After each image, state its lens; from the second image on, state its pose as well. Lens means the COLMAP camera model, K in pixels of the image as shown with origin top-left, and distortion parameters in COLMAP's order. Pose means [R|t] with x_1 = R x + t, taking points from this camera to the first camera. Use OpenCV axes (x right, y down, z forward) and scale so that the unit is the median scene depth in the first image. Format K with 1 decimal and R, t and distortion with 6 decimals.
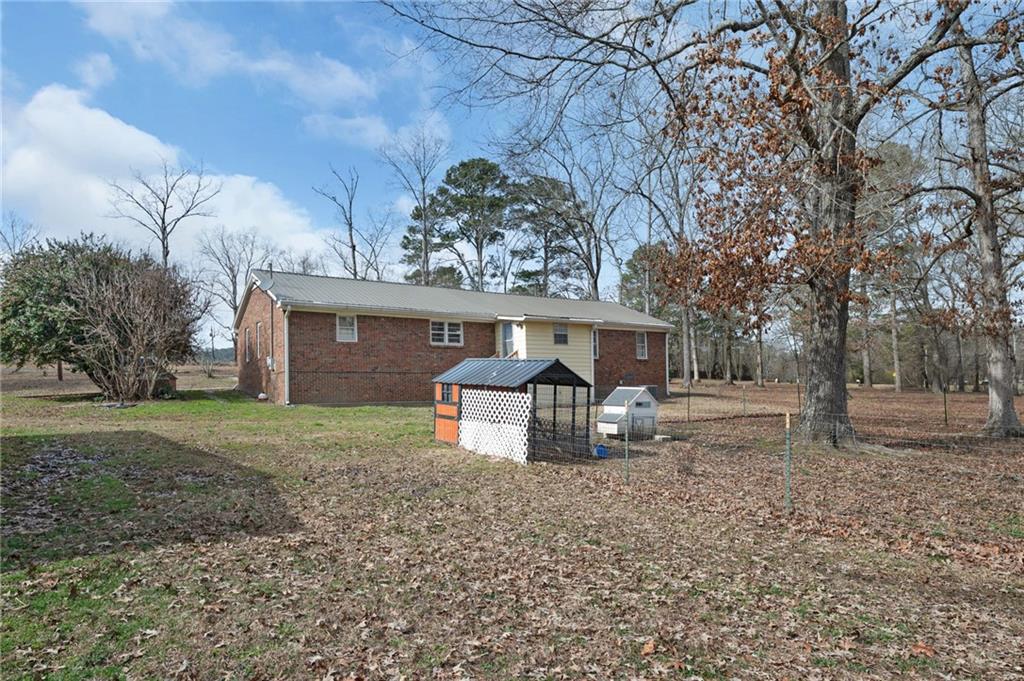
lens RADIAL K [[474.4, 0, 512.2], [0, 474.4, 338.9], [0, 0, 1]] dist [0.000140, -0.000004]
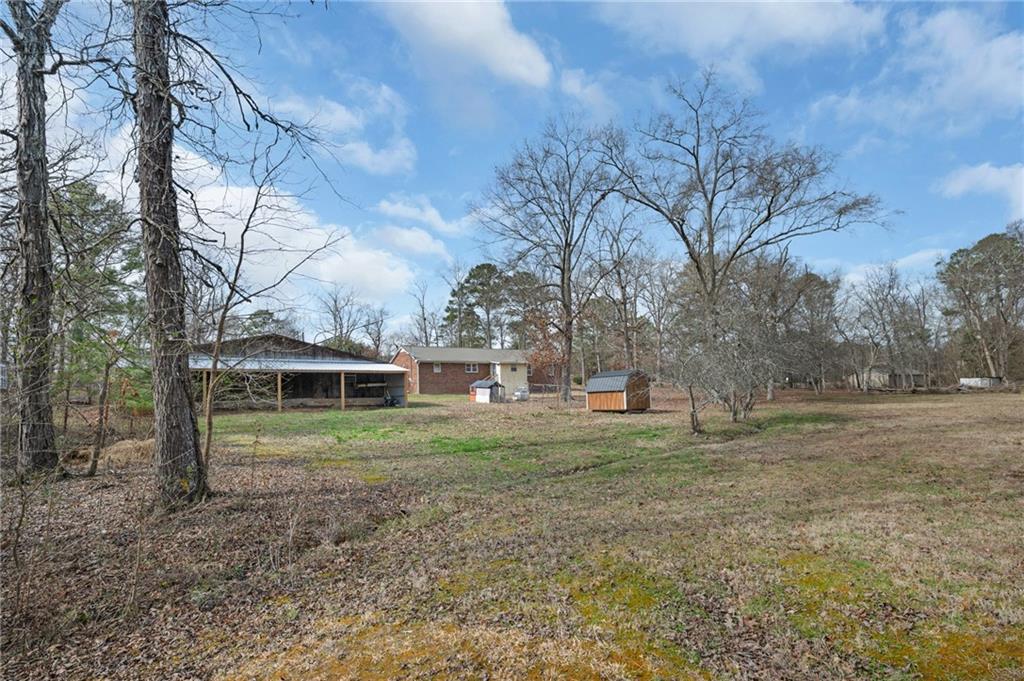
lens RADIAL K [[474.4, 0, 512.5], [0, 474.4, 338.5], [0, 0, 1]] dist [0.000140, -0.000004]
pose [[0.998997, -0.014409, -0.042385, 0.104339], [0.014248, 0.999890, -0.004104, -0.081057], [0.042440, 0.003496, 0.999093, -0.837180]]
